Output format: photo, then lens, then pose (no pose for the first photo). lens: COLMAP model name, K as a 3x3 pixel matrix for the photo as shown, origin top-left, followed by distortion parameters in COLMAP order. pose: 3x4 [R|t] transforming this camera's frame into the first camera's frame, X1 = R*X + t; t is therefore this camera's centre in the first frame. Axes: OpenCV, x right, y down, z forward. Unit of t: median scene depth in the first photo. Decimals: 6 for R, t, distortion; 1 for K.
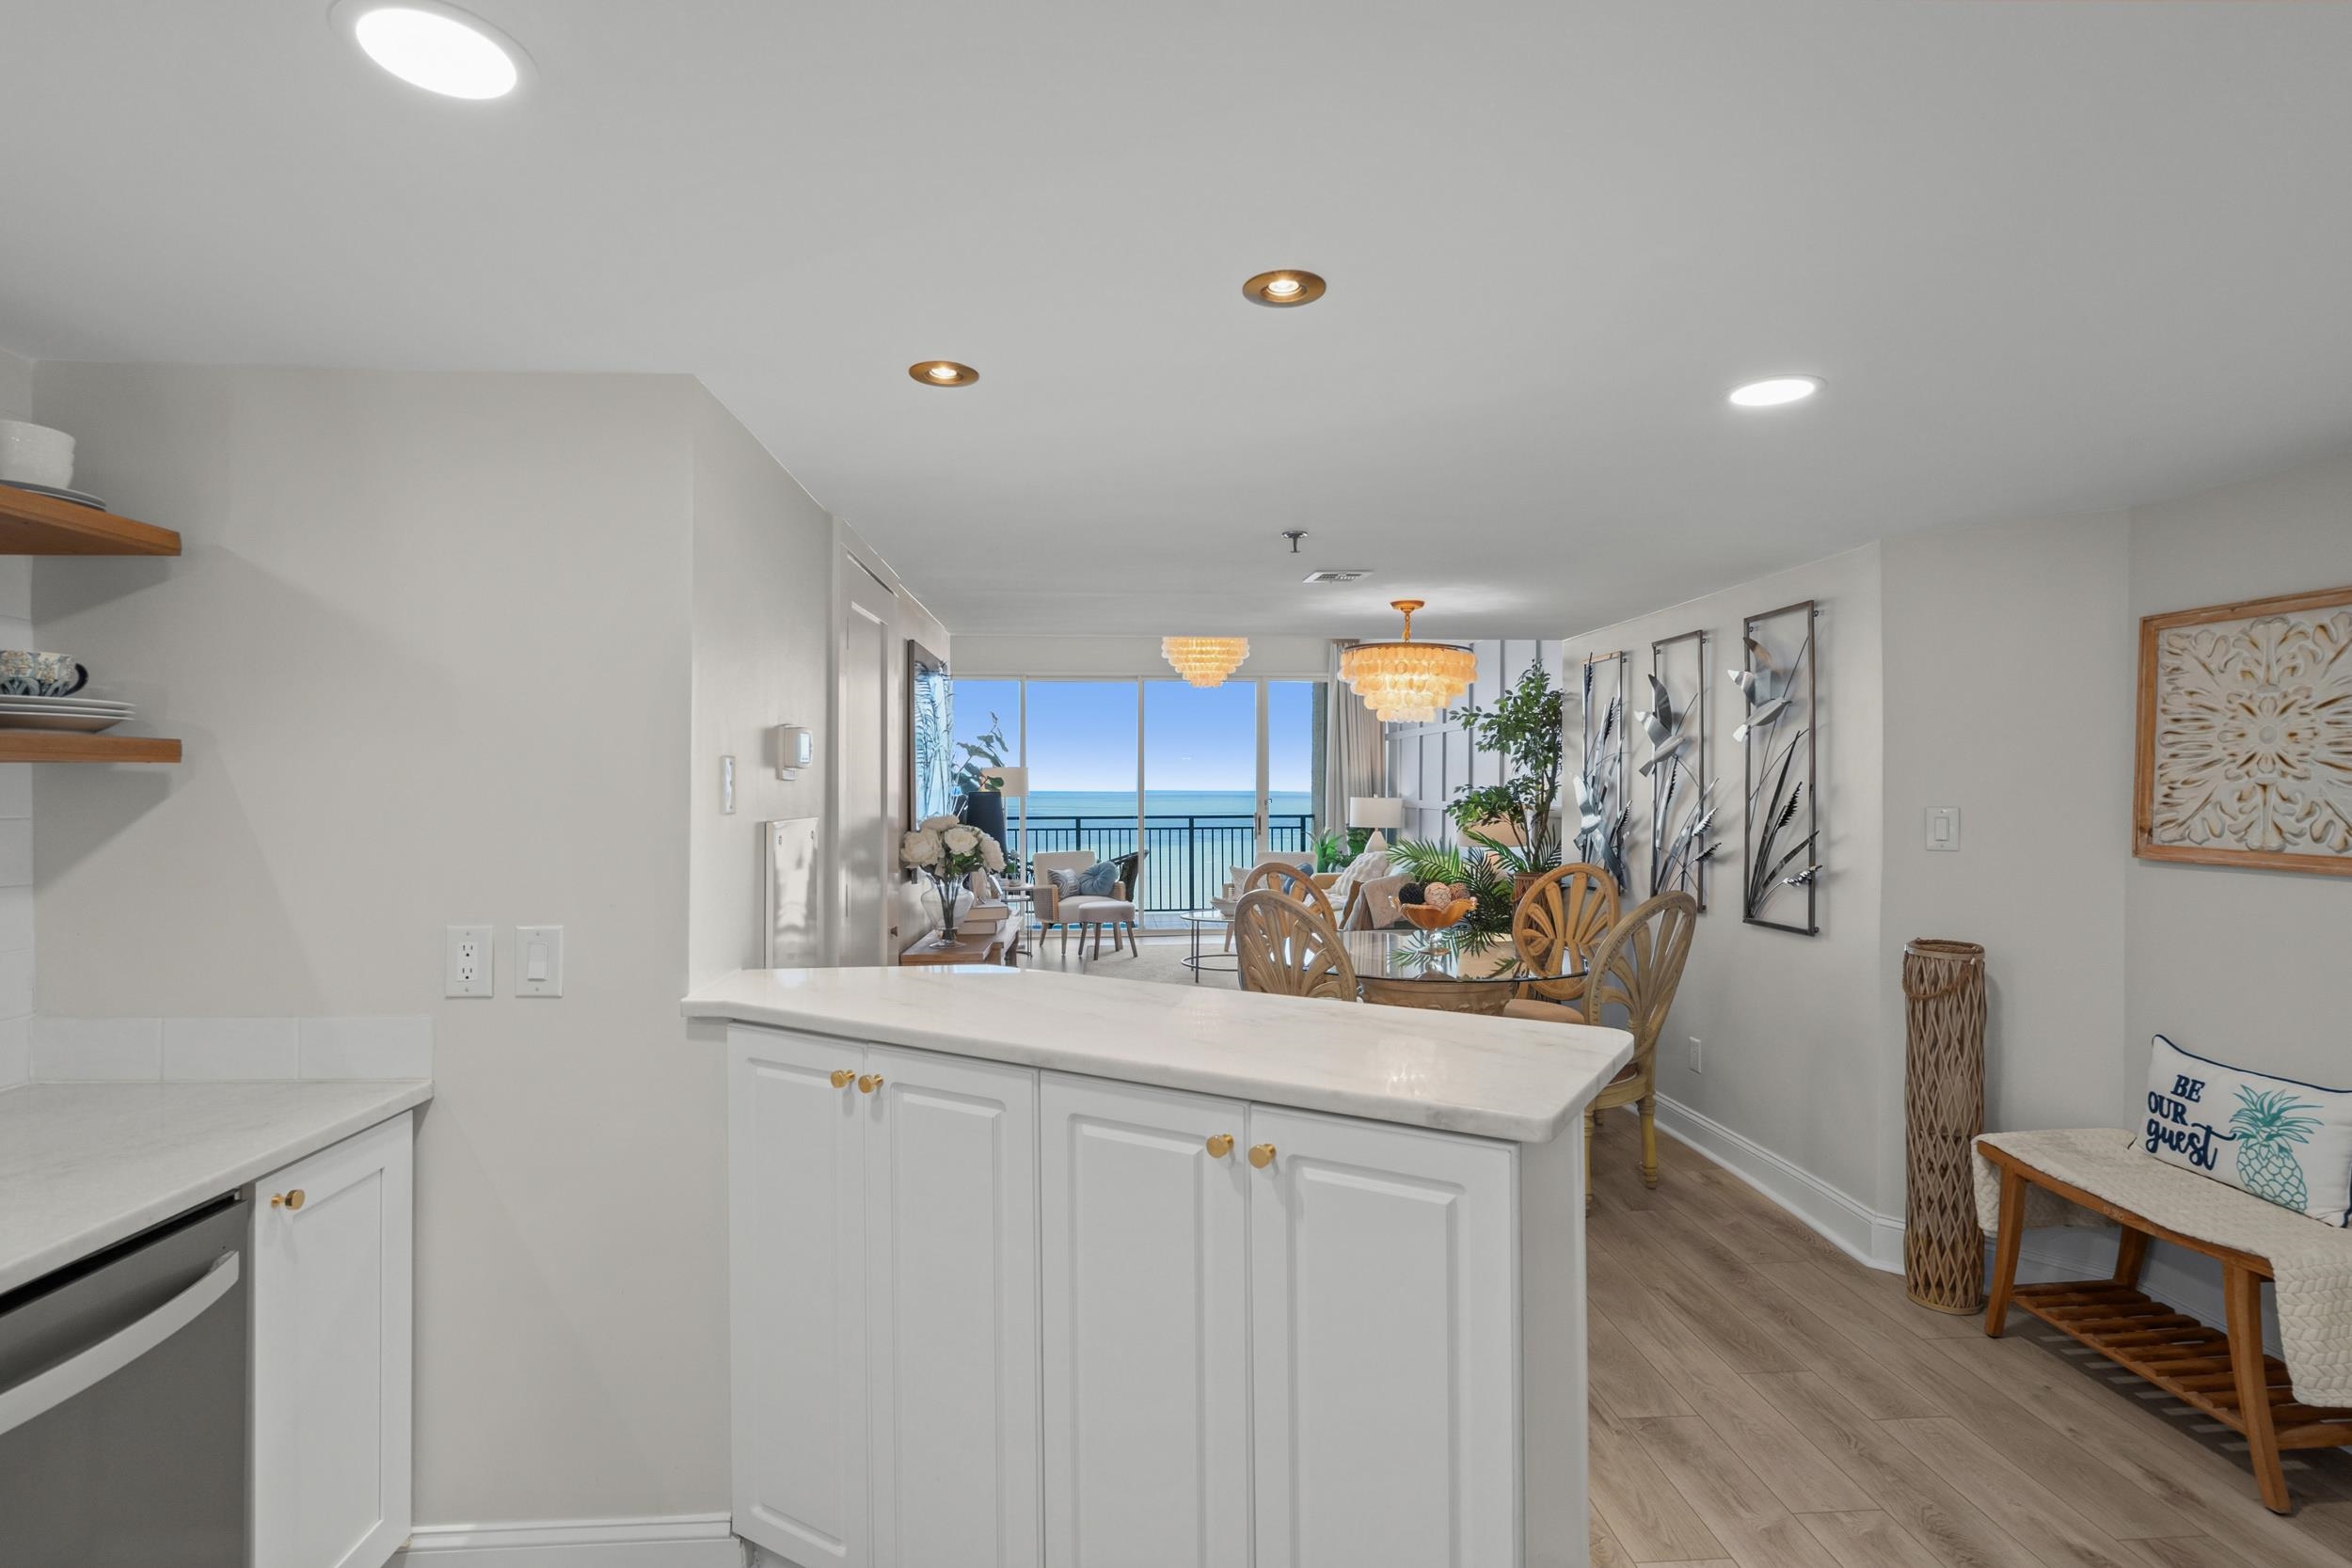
lens RADIAL K [[1151.0, 0, 1182.9], [0, 1151.0, 790.0], [0, 0, 1]] dist [0.003707, 0.000835]
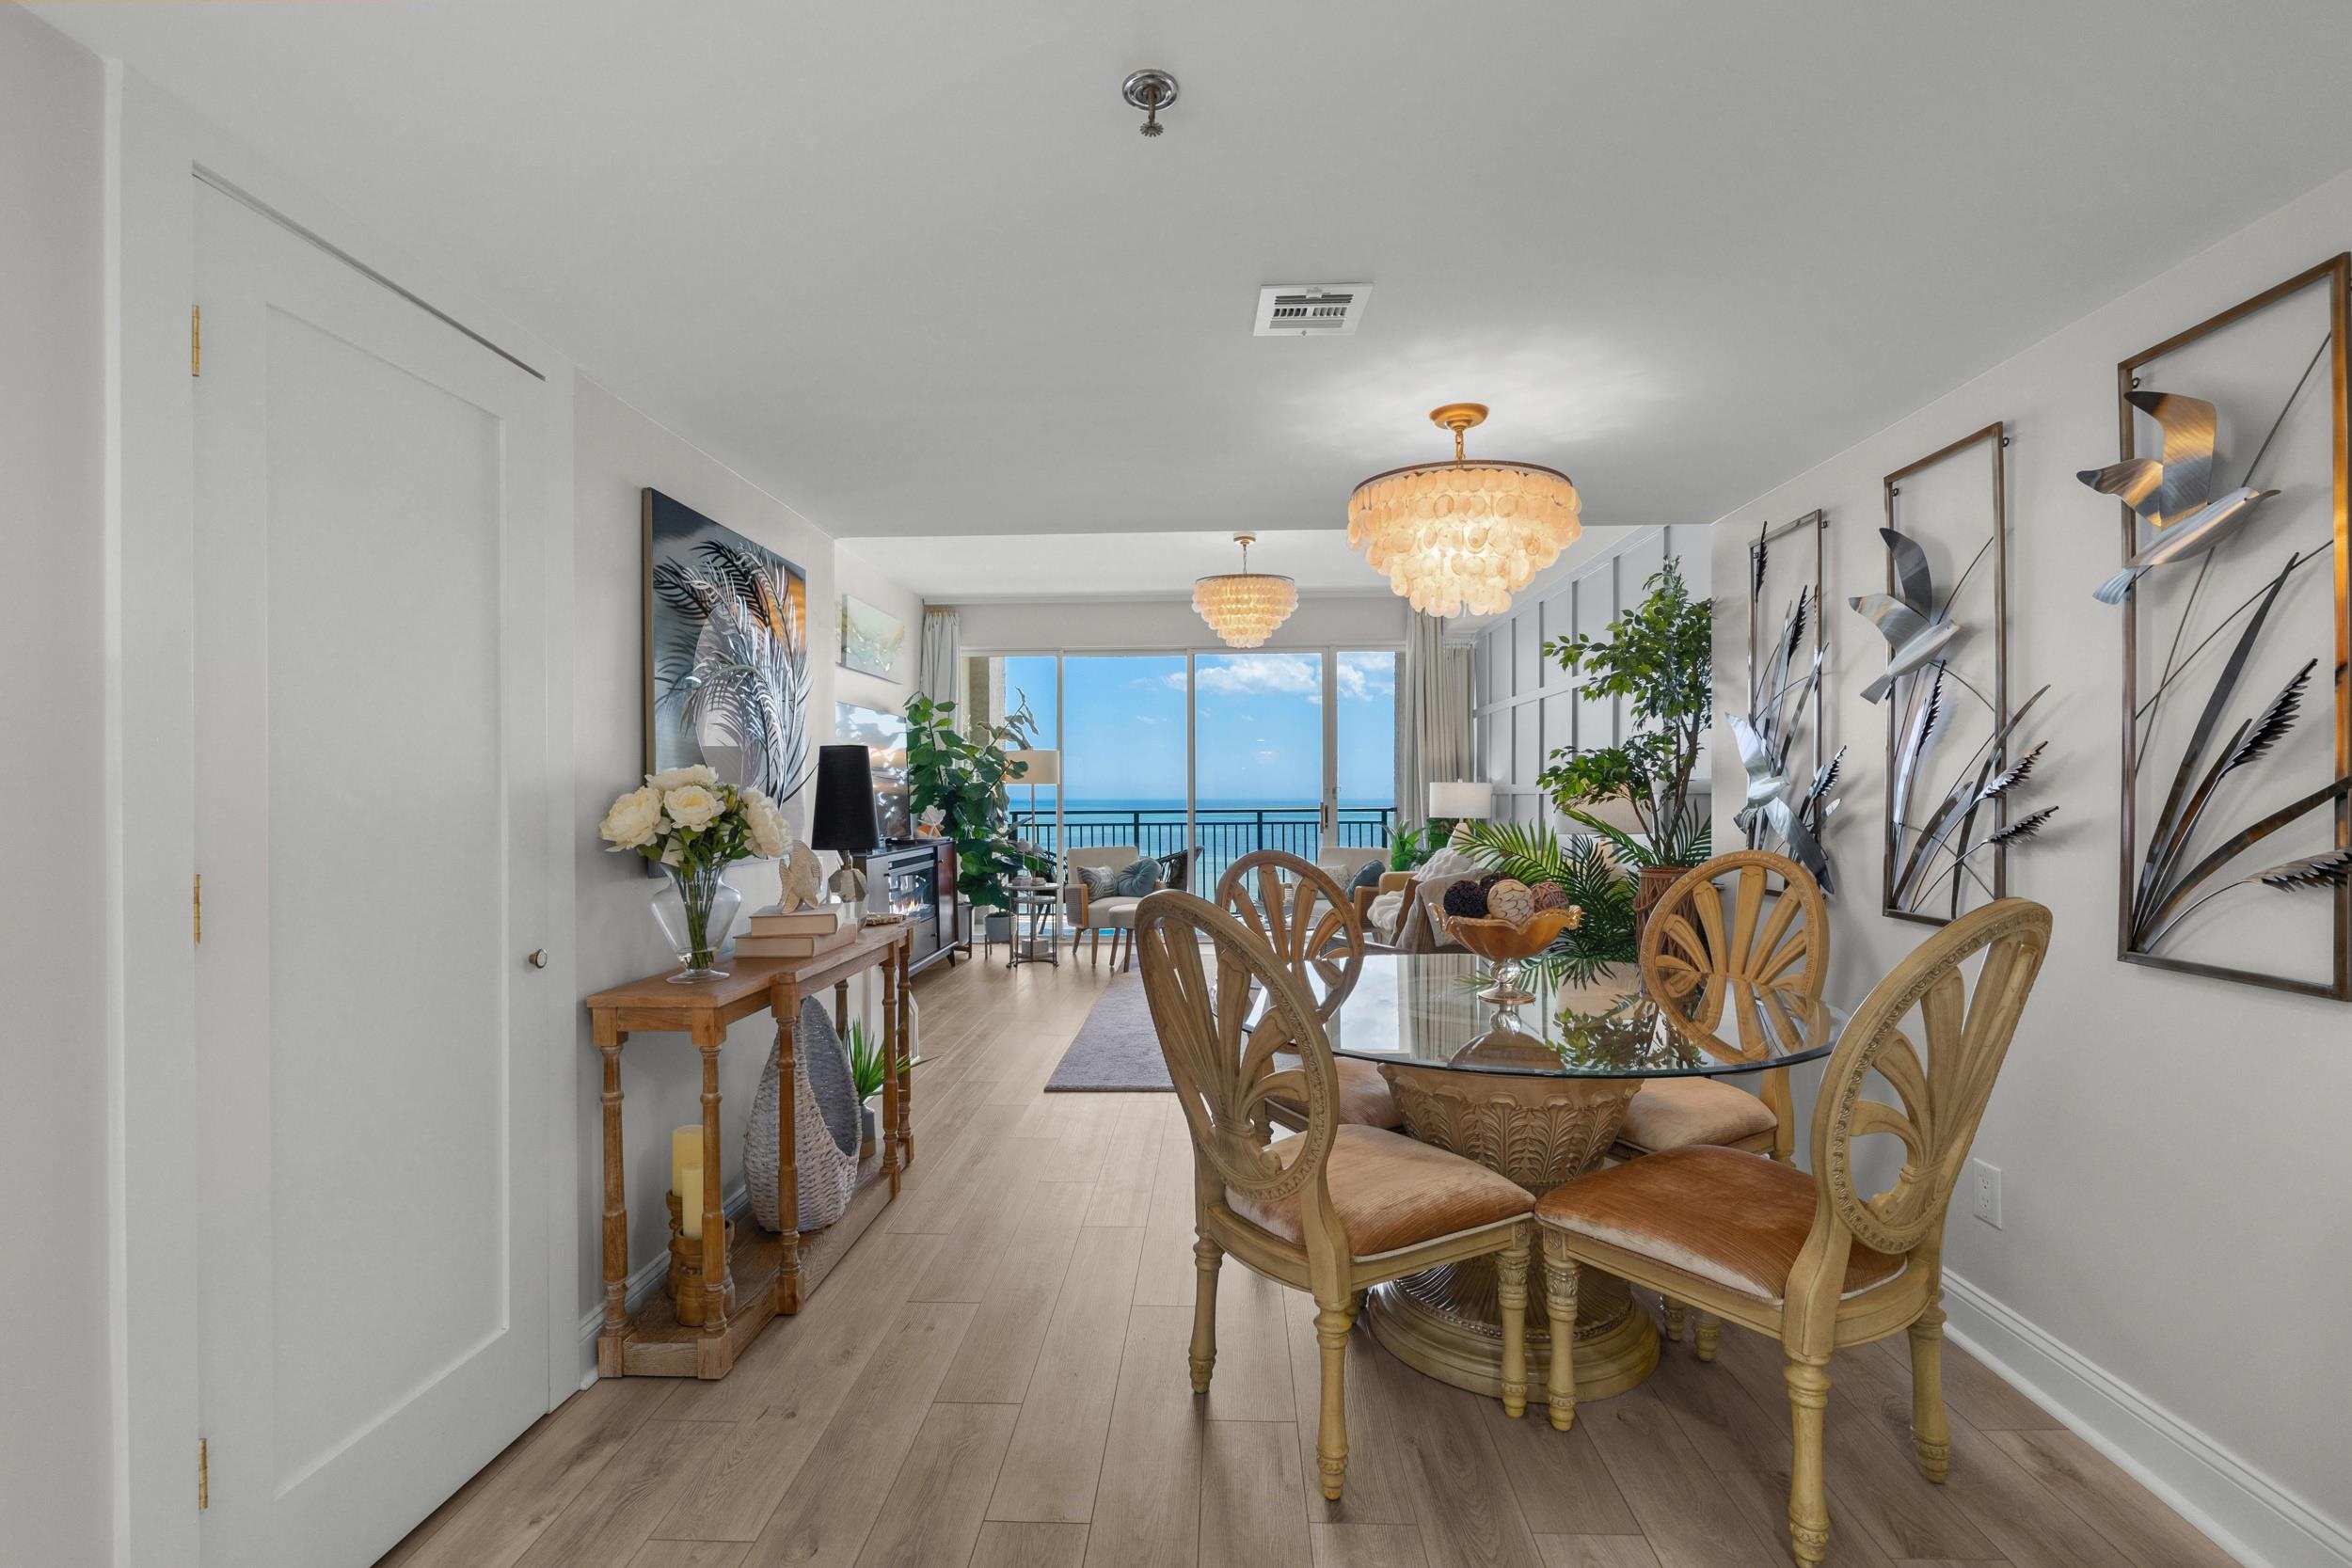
lens RADIAL K [[1068.6, 0, 1182.9], [0, 1068.6, 796.0], [0, 0, 1]] dist [-0.001512, -0.000519]
pose [[0.993897, -0.004423, -0.110222, 0.118318], [0.004263, 0.999989, -0.001692, 0.038538], [0.110228, 0.001211, 0.993906, 0.452134]]
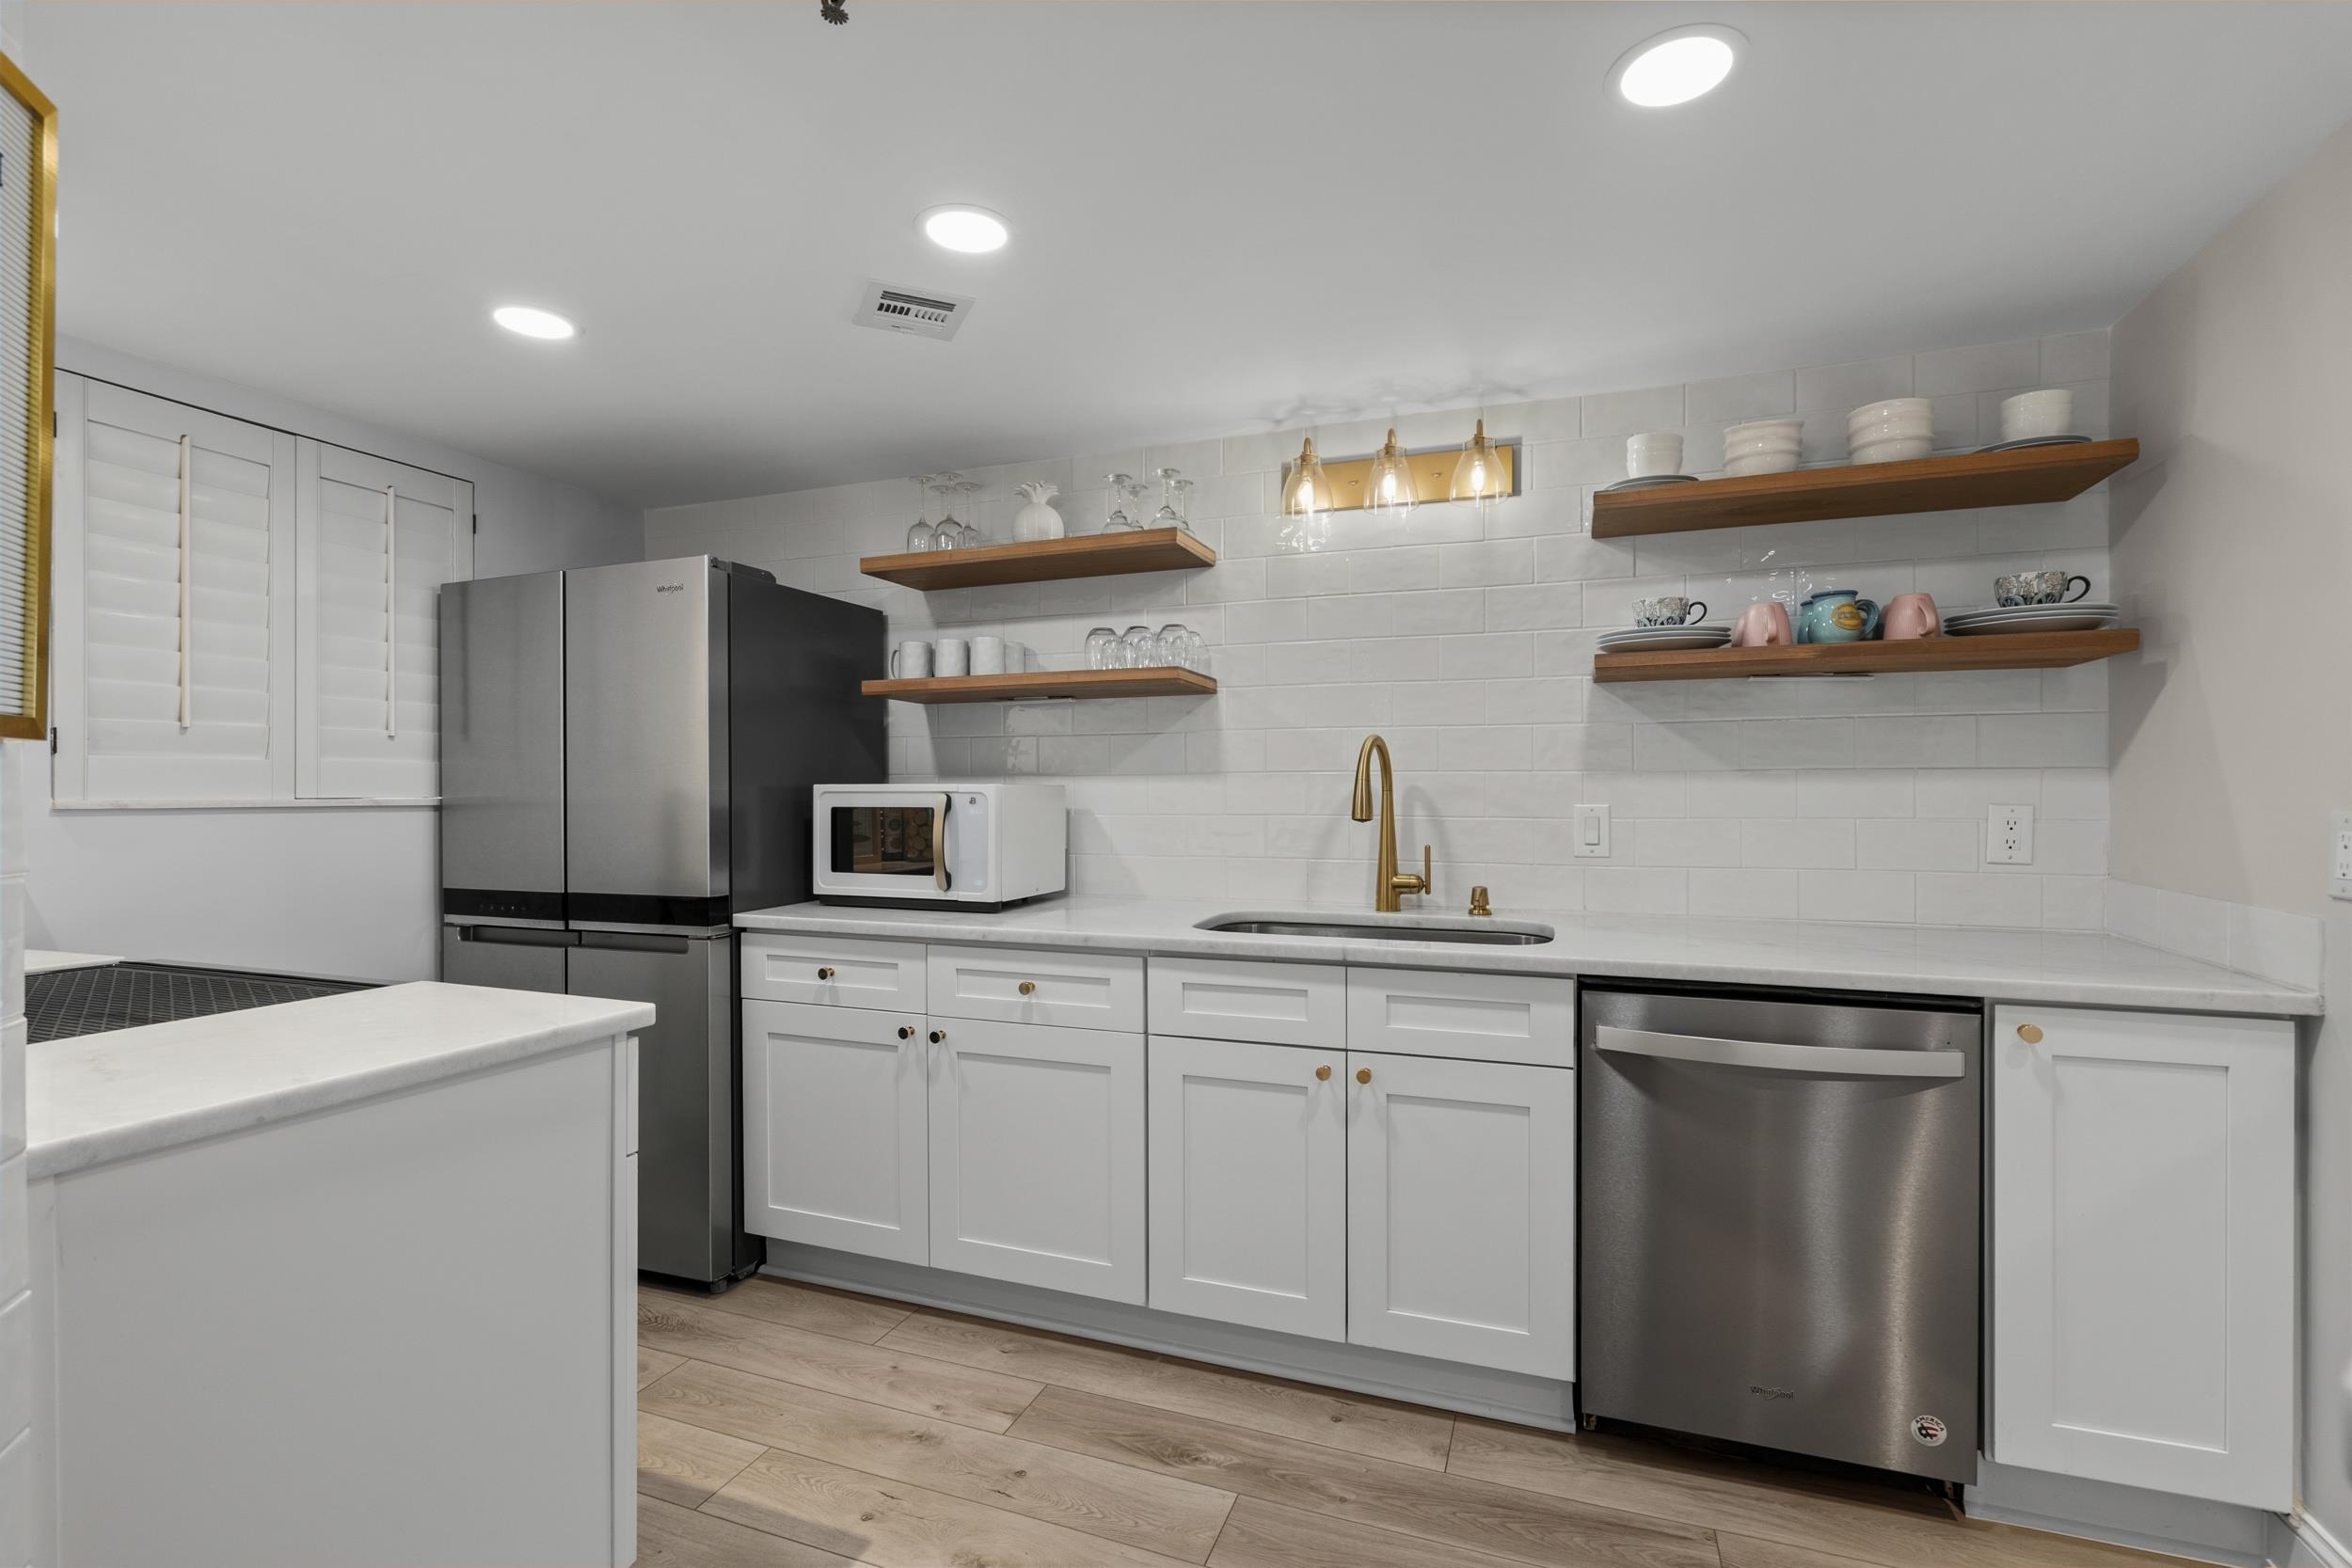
lens RADIAL K [[1068.6, 0, 1182.9], [0, 1068.6, 796.0], [0, 0, 1]] dist [-0.001512, -0.000519]
pose [[-0.409994, 0.004650, -0.912076, 0.182256], [0.003101, 0.999988, 0.003705, 0.046961], [0.912083, -0.001310, -0.410004, 0.258880]]
